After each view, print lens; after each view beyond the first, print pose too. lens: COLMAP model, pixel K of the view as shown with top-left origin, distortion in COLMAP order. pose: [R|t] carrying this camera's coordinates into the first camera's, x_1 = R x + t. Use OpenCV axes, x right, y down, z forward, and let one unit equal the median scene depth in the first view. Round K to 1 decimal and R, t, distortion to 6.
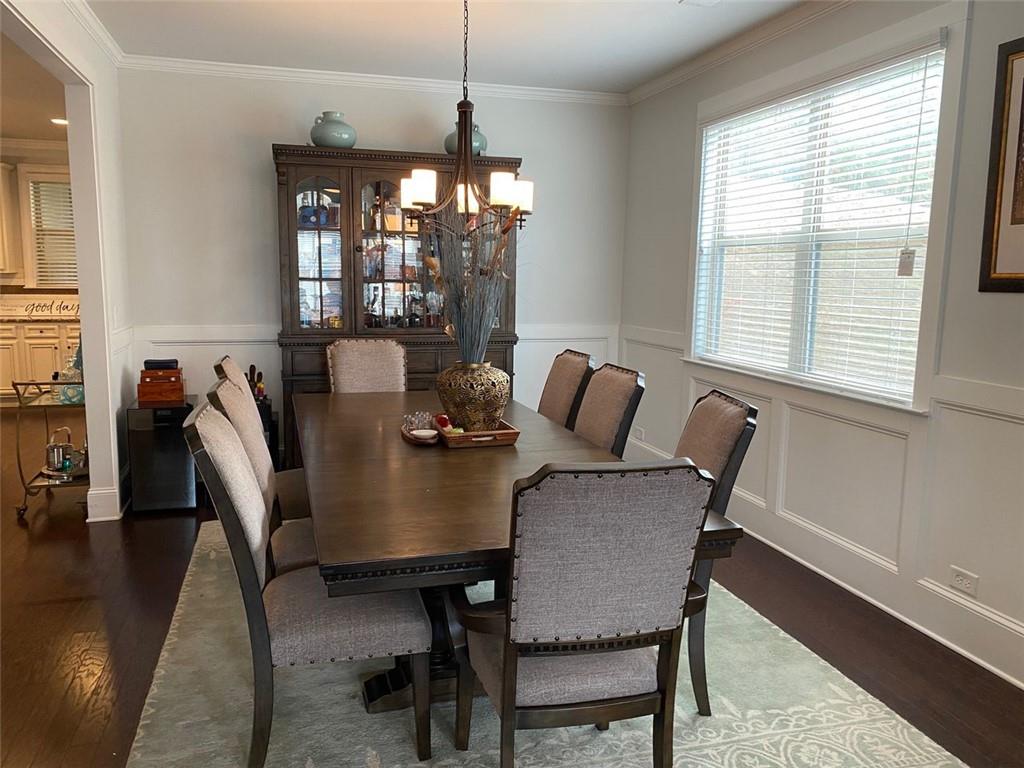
lens RADIAL K [[785.8, 0, 512.3], [0, 785.8, 388.5], [0, 0, 1]] dist [0.038583, -0.044967]
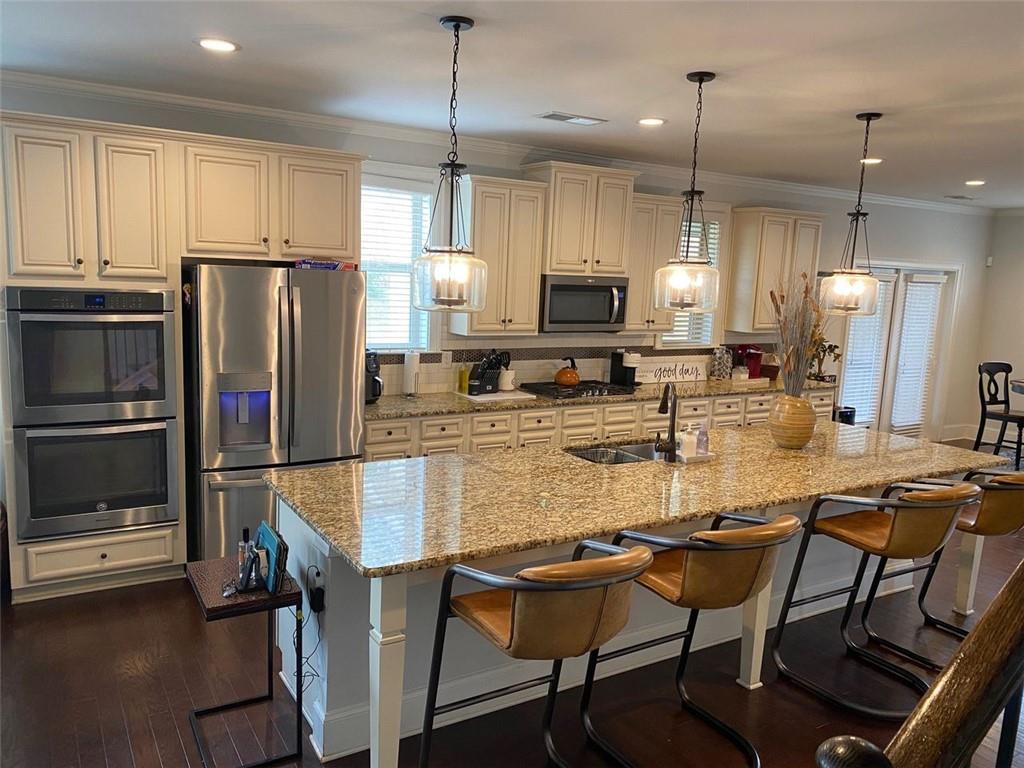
lens RADIAL K [[785.8, 0, 509.0], [0, 785.8, 388.5], [0, 0, 1]] dist [0.038583, -0.044967]
pose [[0.956983, -0.017872, 0.289593, -1.622476], [0.017790, 0.999837, 0.002918, -0.149646], [-0.289598, 0.002359, 0.957146, 0.438407]]
